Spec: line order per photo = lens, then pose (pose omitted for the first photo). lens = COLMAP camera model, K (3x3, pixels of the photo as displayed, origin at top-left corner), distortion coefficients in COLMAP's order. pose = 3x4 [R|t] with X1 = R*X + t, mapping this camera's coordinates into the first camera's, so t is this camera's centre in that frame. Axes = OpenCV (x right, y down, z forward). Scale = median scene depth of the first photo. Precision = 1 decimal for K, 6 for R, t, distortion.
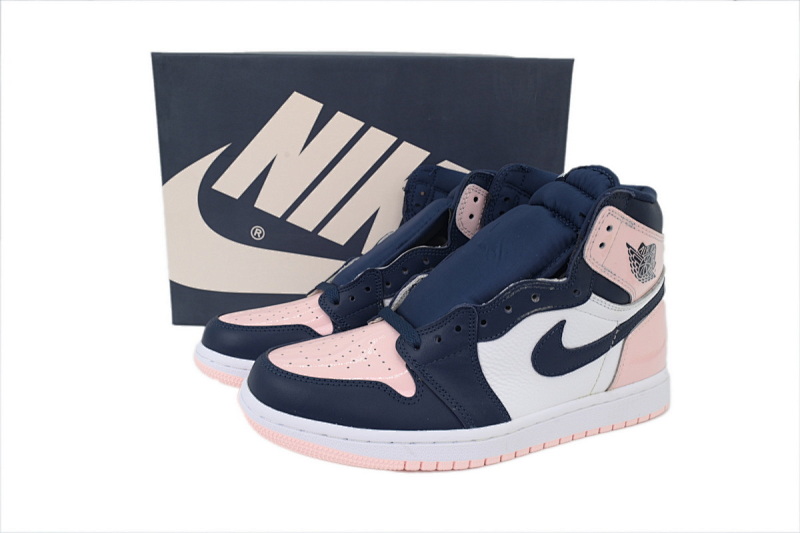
lens RADIAL K [[633.0, 0, 400.0], [0, 633.0, 266.5], [0, 0, 1]] dist [0.001268, -0.000224]
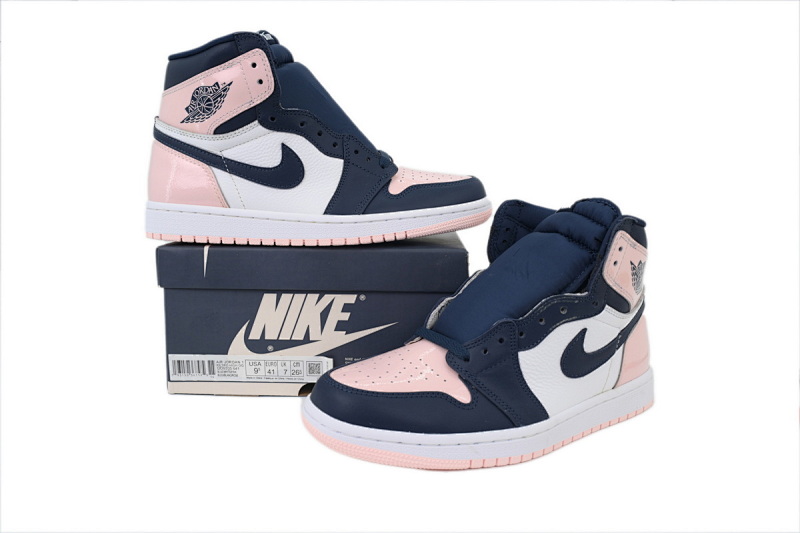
lens RADIAL K [[633.0, 0, 400.0], [0, 633.0, 266.5], [0, 0, 1]] dist [0.001268, -0.000224]
pose [[0.981534, -0.036906, 0.187694, -0.299128], [0.048895, 0.997021, -0.059653, 0.023601], [-0.184934, 0.067729, 0.980414, -0.100458]]
